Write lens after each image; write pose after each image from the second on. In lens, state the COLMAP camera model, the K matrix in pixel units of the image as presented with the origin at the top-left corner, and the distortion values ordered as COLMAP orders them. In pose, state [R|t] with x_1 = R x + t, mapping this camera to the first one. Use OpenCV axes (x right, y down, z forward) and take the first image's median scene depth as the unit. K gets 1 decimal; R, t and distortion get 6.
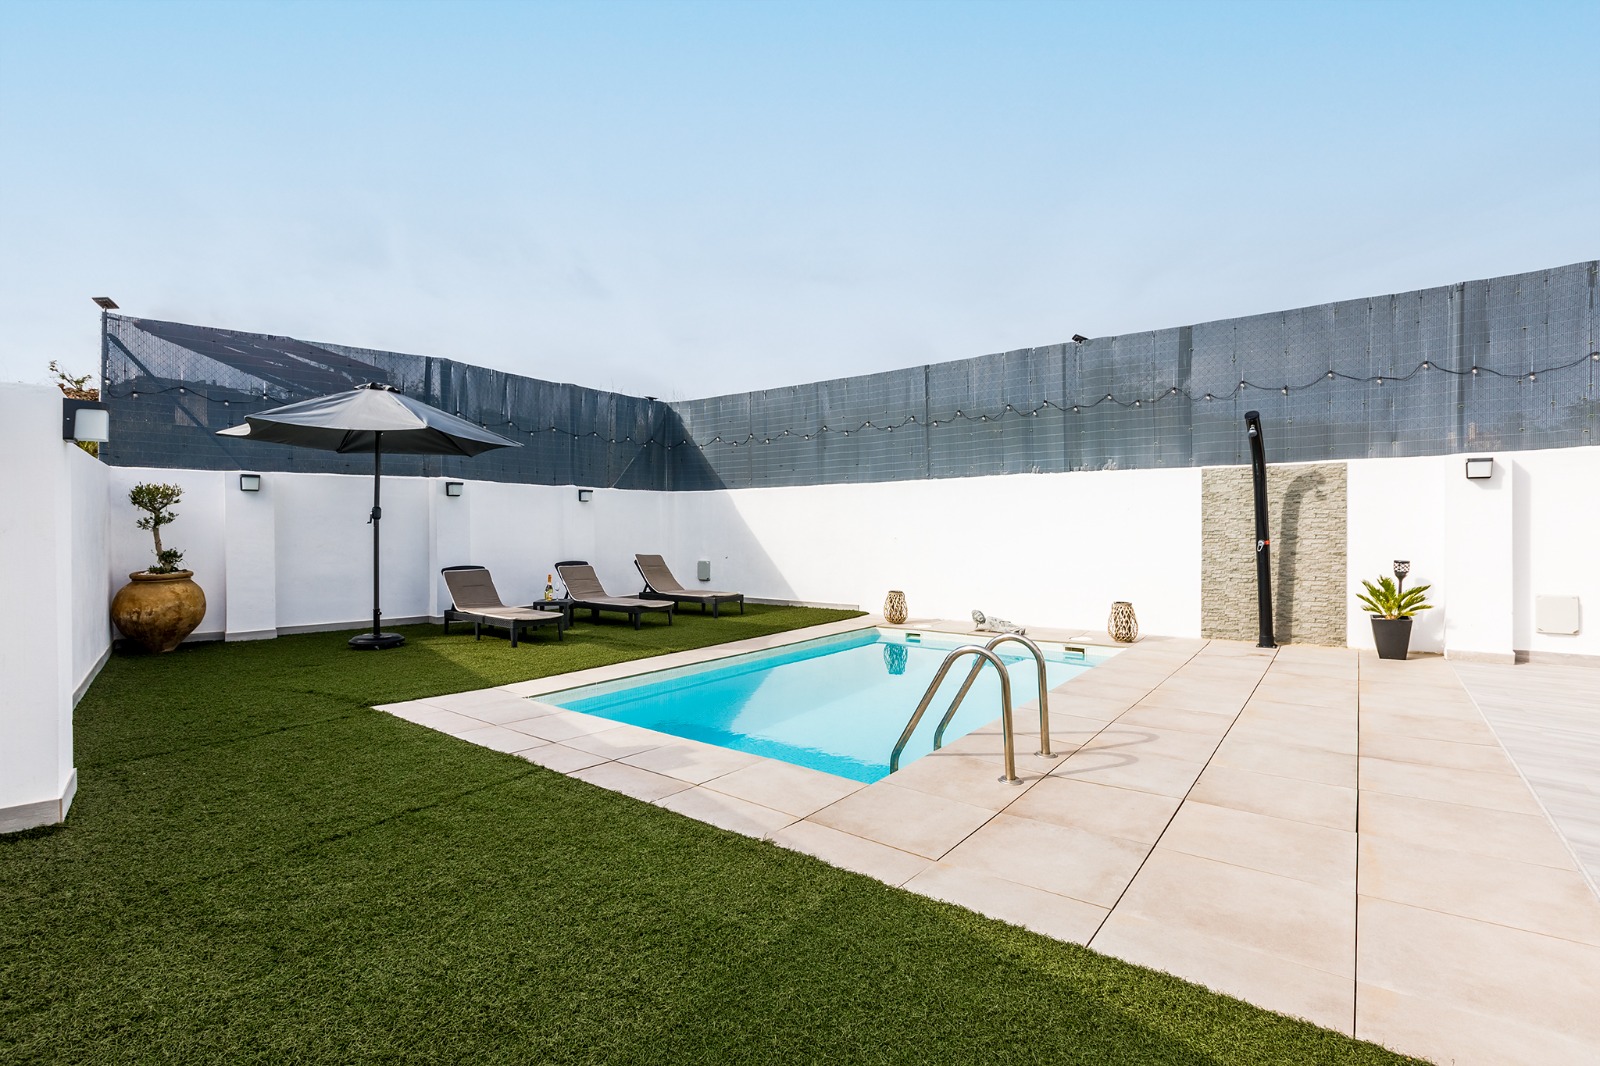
lens RADIAL K [[729.9, 0, 801.5], [0, 729.9, 545.5], [0, 0, 1]] dist [0.004290, -0.000418]
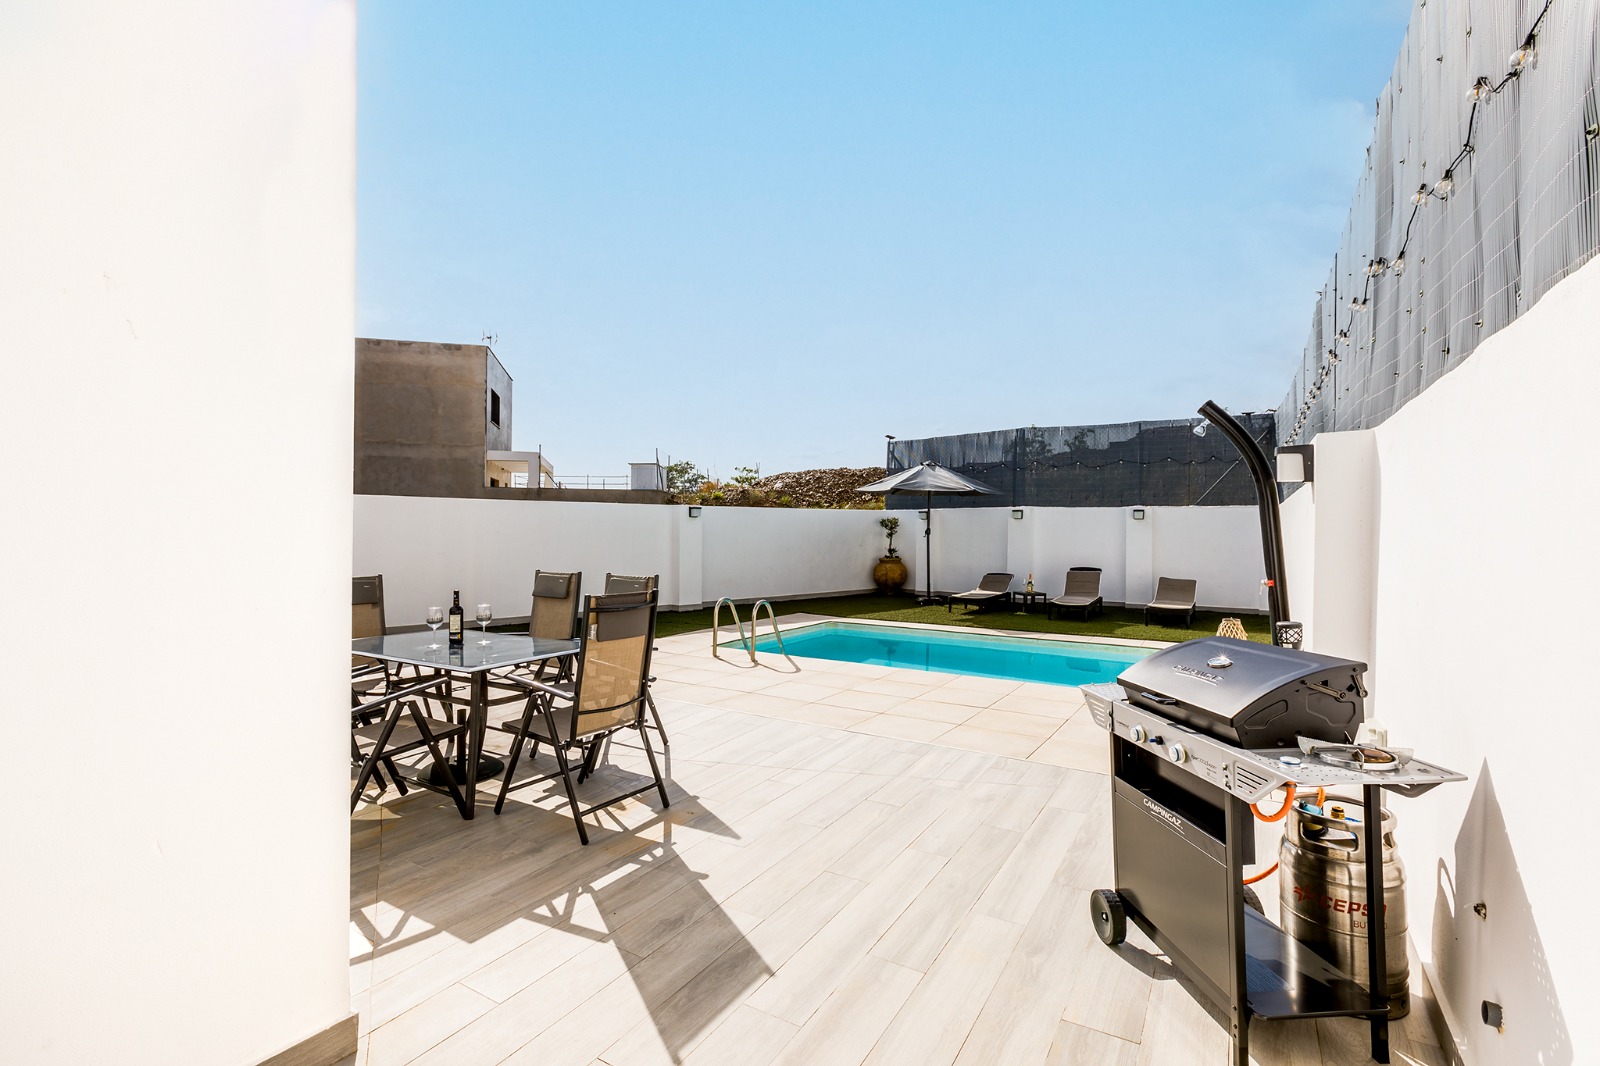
lens RADIAL K [[722.9, 0, 796.0], [0, 722.9, 518.0], [0, 0, 1]] dist [0.001027, -0.000595]
pose [[0.108209, -0.012144, -0.994054, 1.172798], [-0.031130, 0.999394, -0.015598, -0.037984], [0.993641, 0.032633, 0.107766, 0.454463]]
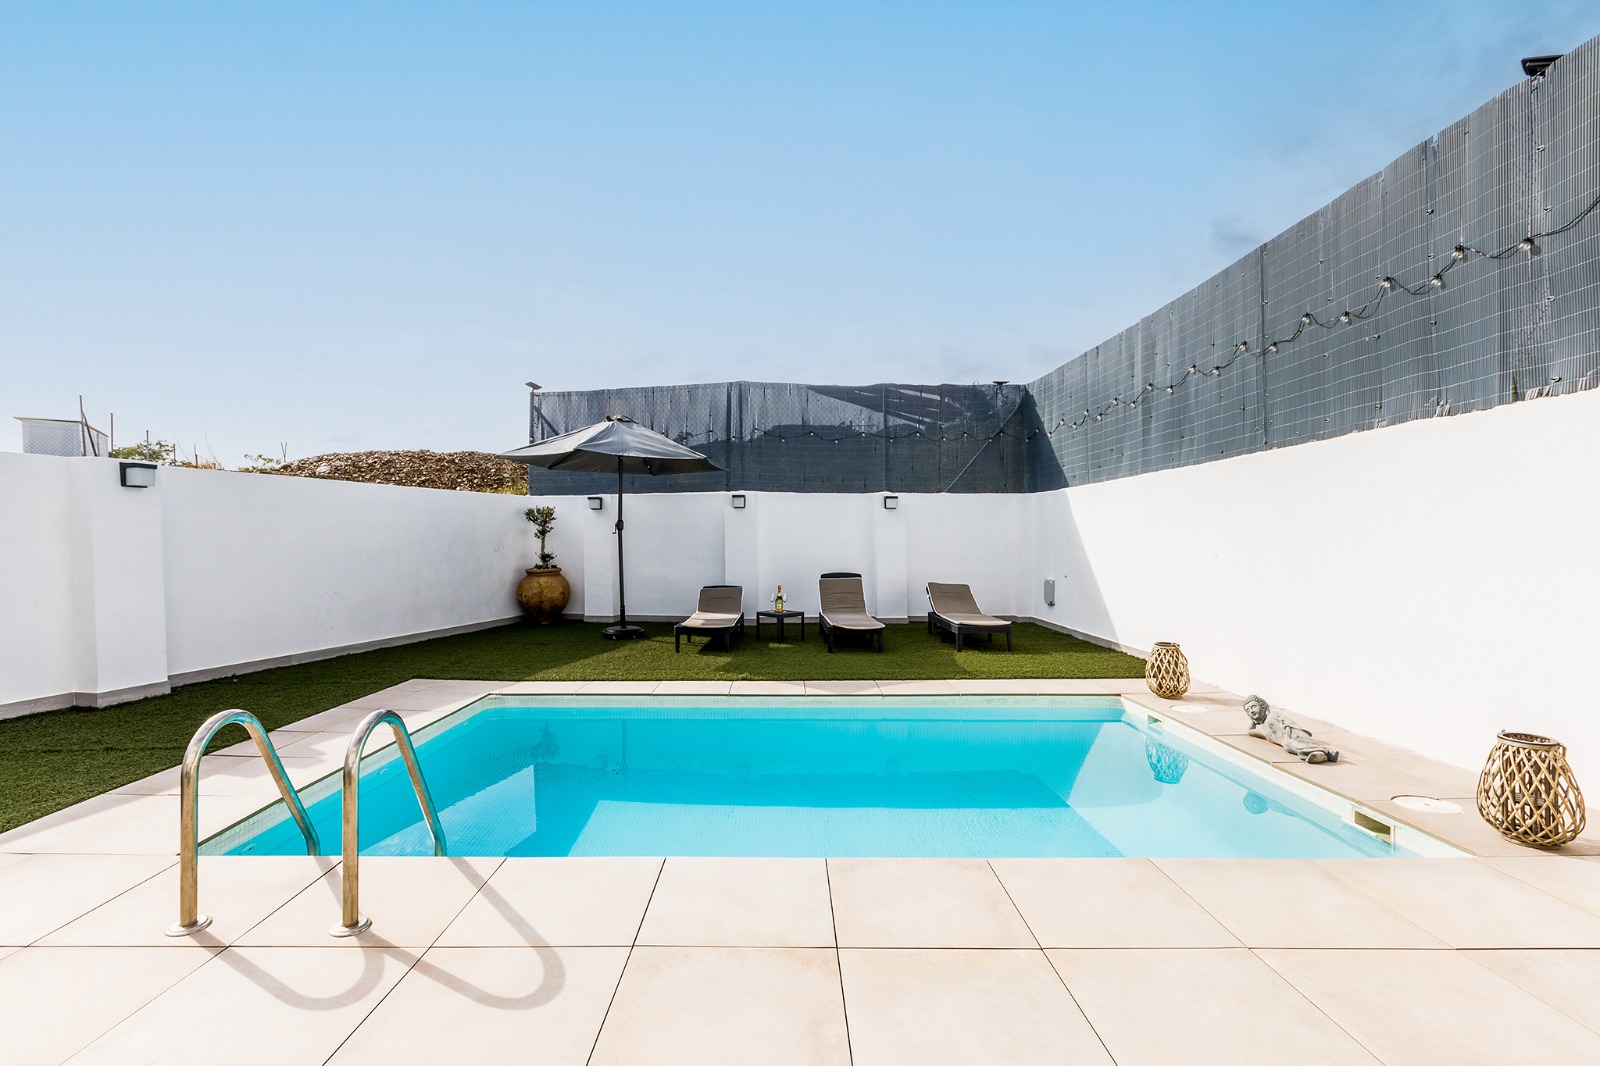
lens RADIAL K [[729.9, 0, 773.0], [0, 729.9, 568.9], [0, 0, 1]] dist [0.004290, -0.000418]
pose [[0.602800, 0.034583, -0.797143, 0.505595], [-0.020606, 0.999402, 0.027776, -0.010593], [0.797626, -0.000318, 0.603152, 0.467249]]
